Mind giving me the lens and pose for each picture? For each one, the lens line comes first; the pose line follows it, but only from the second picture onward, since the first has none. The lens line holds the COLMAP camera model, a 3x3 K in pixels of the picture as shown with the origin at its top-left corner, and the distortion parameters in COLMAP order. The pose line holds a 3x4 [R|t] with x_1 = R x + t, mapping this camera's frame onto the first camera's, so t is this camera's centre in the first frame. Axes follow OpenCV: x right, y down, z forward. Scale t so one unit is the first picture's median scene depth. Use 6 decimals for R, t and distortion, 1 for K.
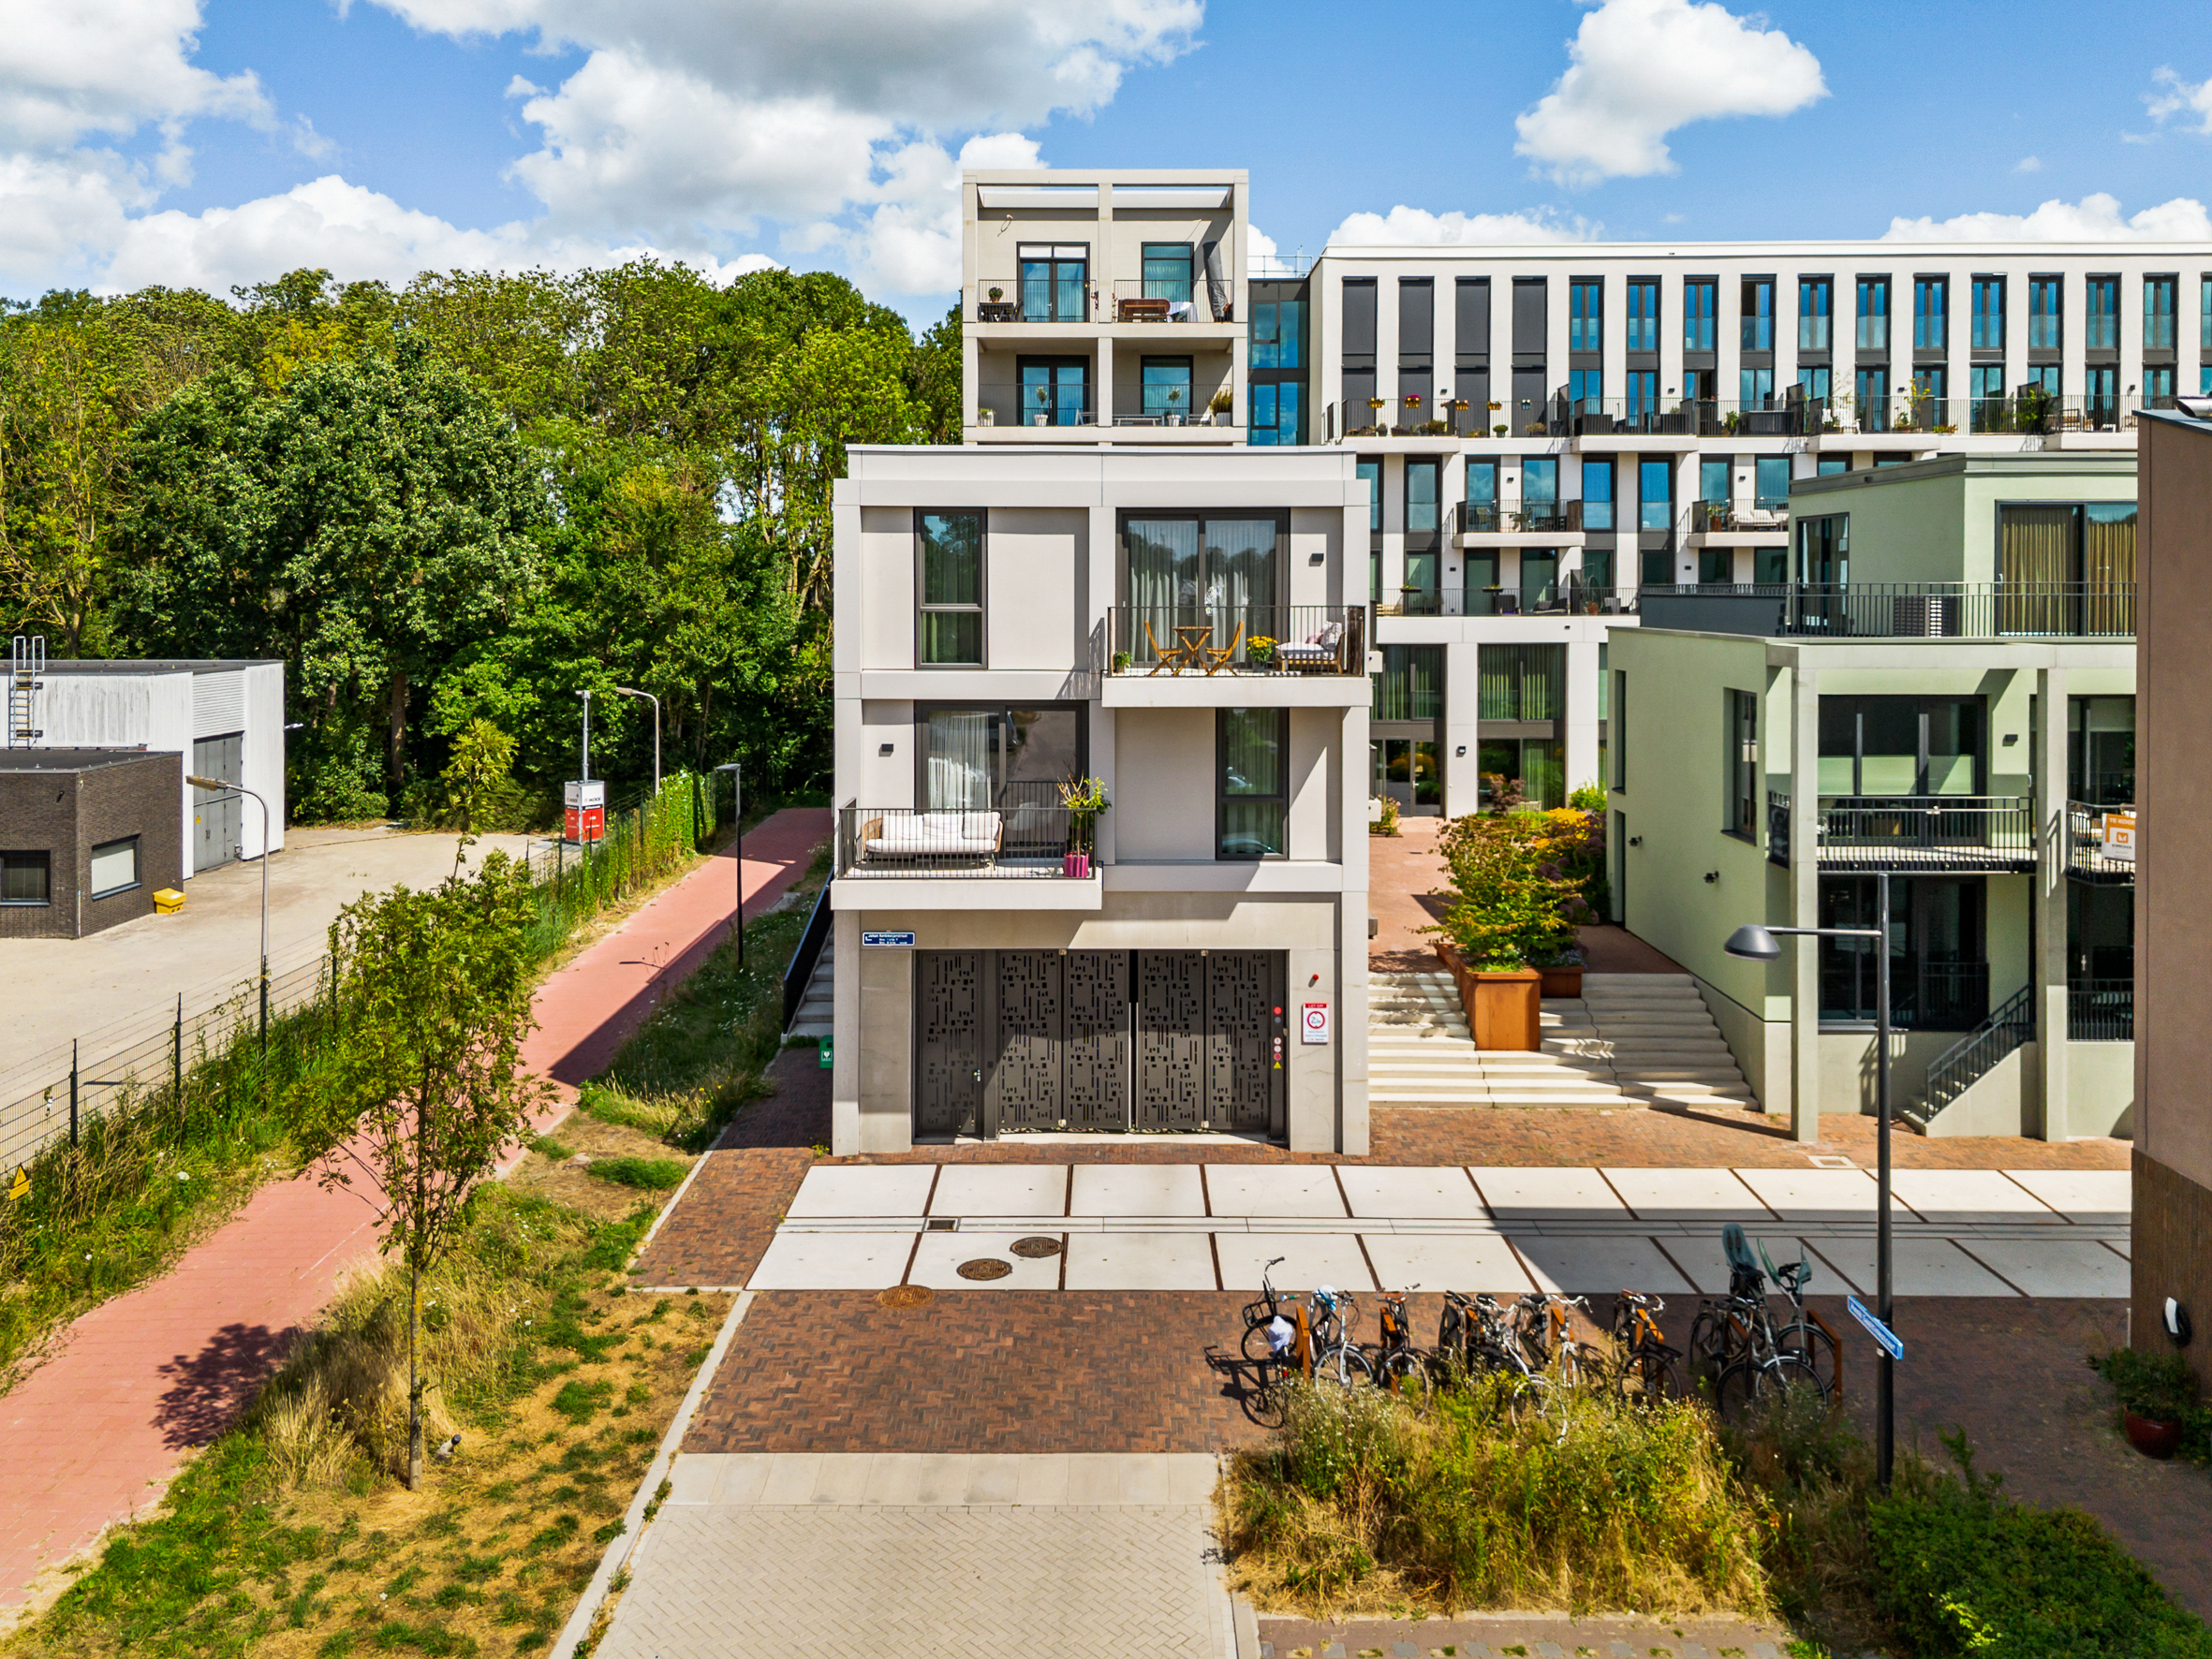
lens RADIAL K [[1633.2, 0, 1096.2], [0, 1633.2, 582.0], [0, 0, 1]] dist [0.033363, -0.004496]
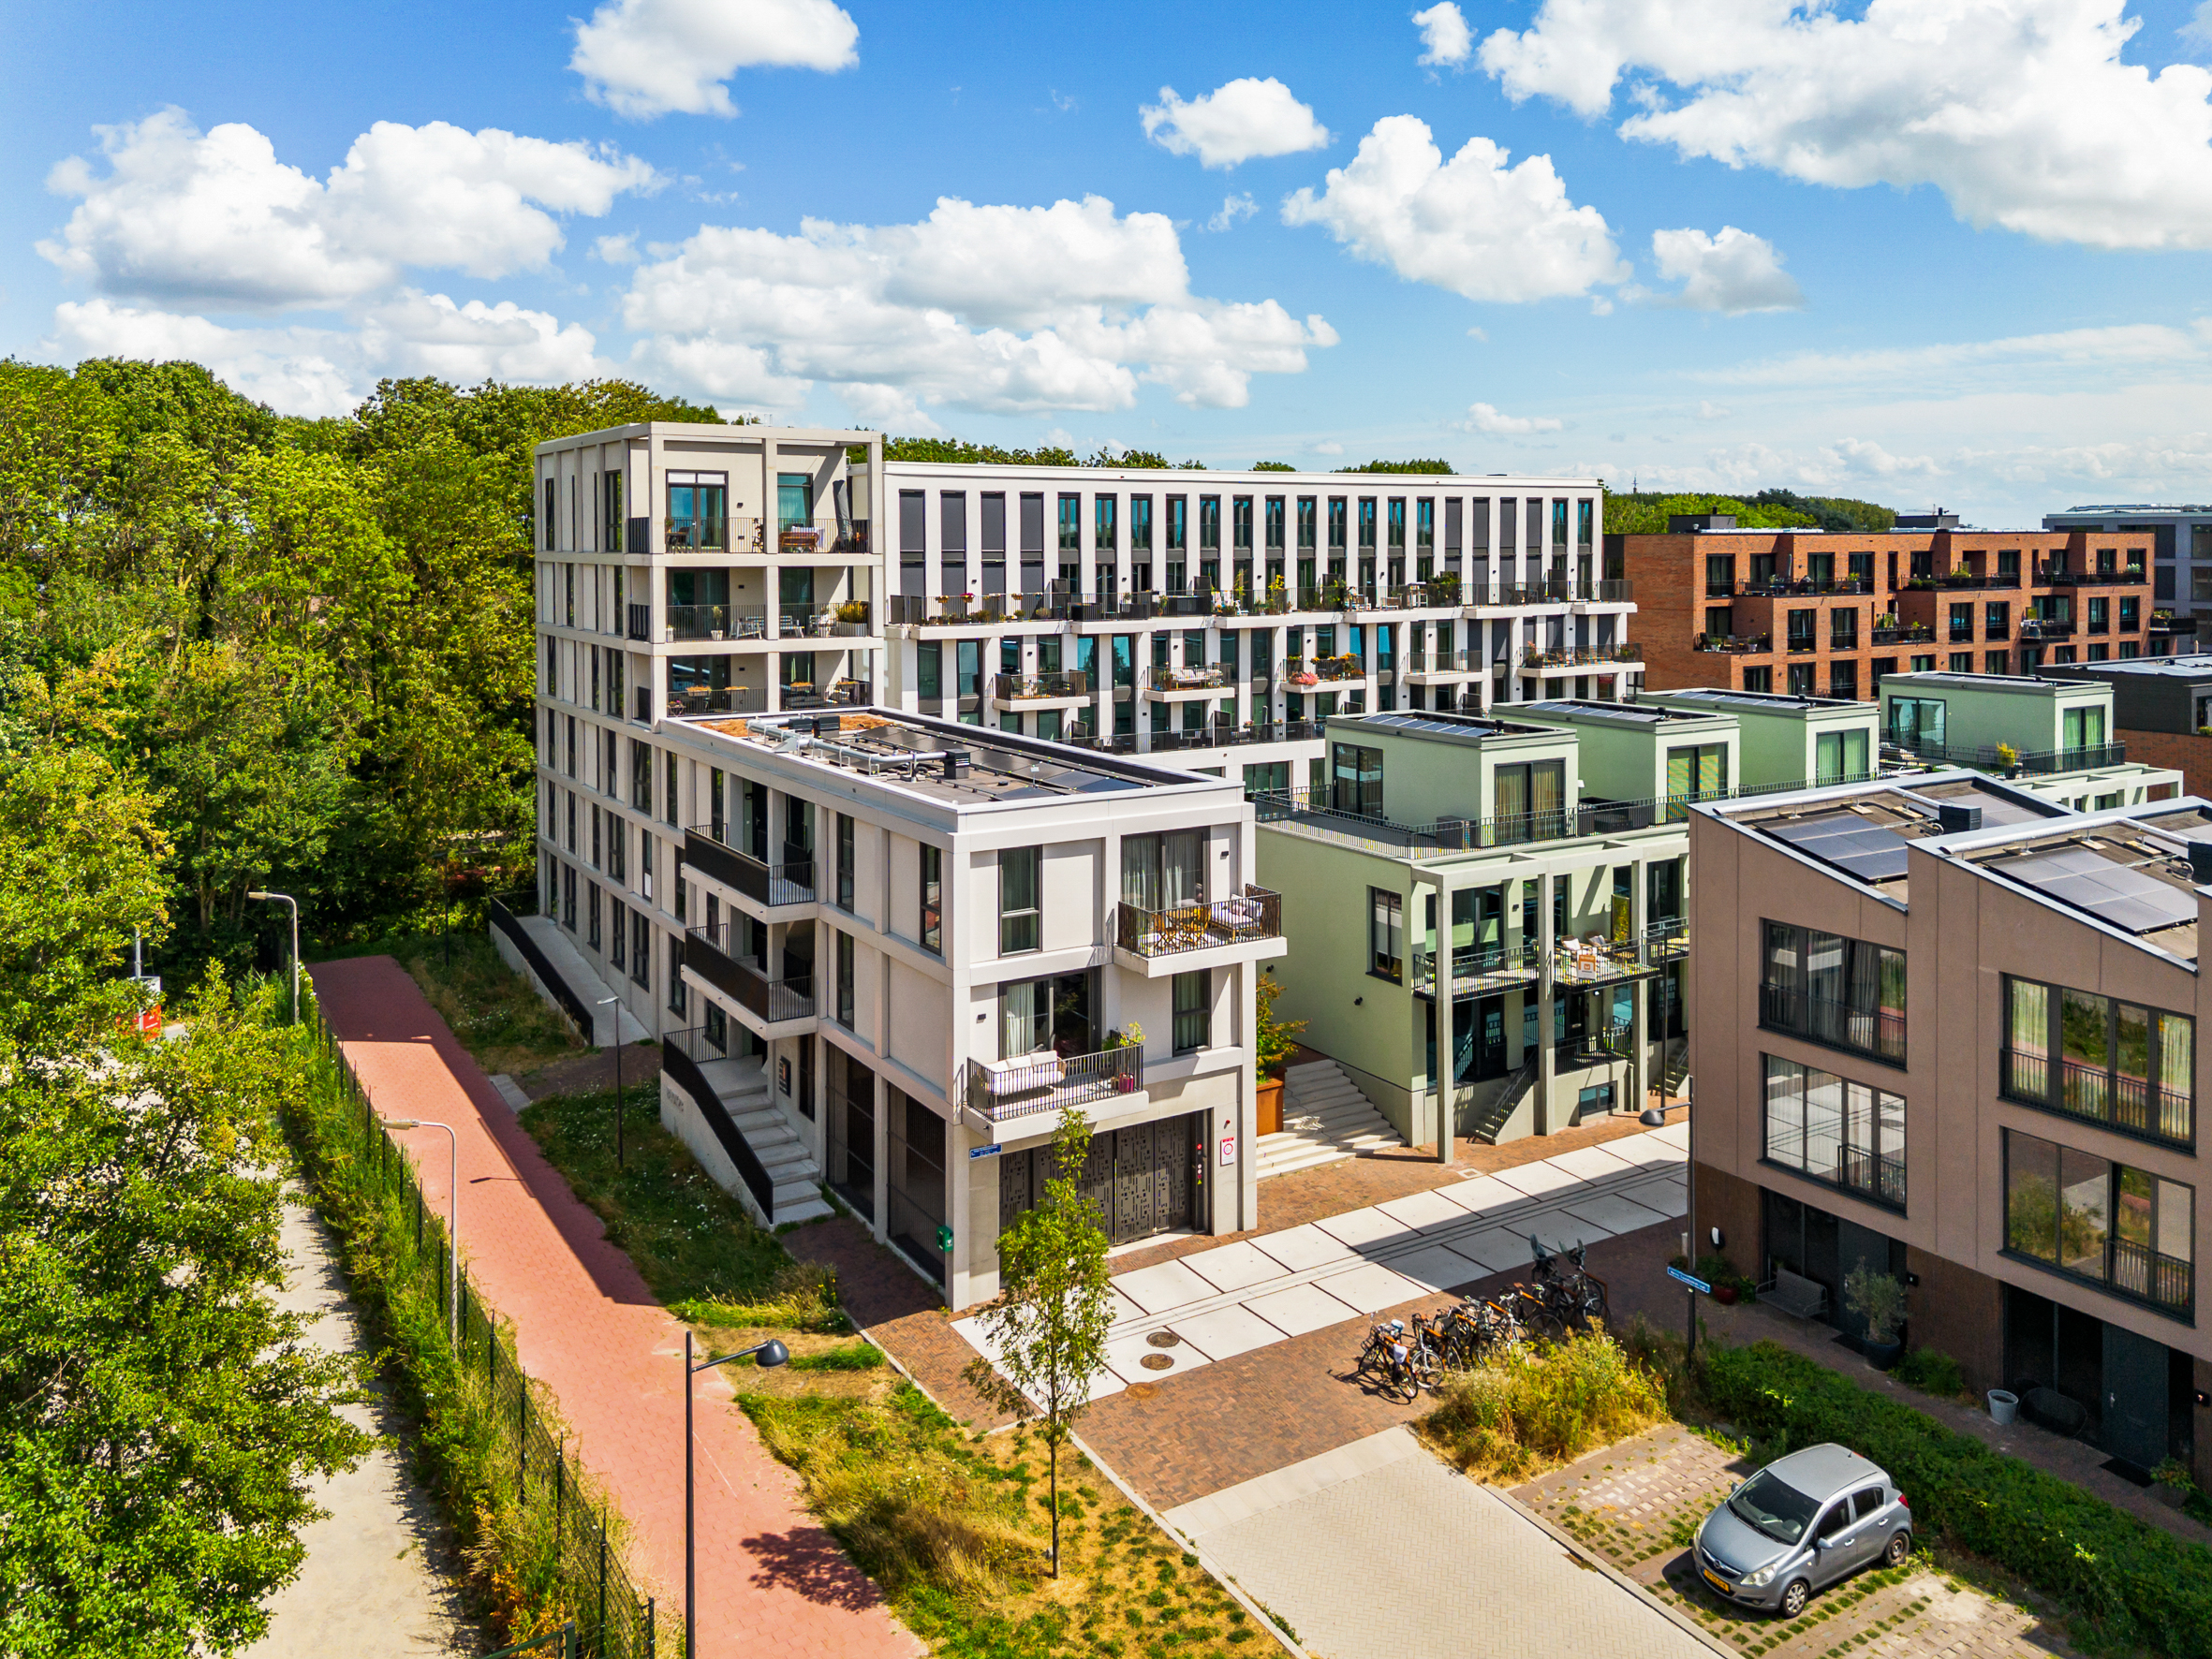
lens RADIAL K [[1633.2, 0, 1096.2], [0, 1633.2, 582.0], [0, 0, 1]] dist [0.033363, -0.004496]
pose [[0.851810, -0.014119, 0.523661, -0.778414], [0.002033, 0.999718, 0.023649, -0.309827], [-0.523847, -0.019080, 0.851598, -0.260138]]
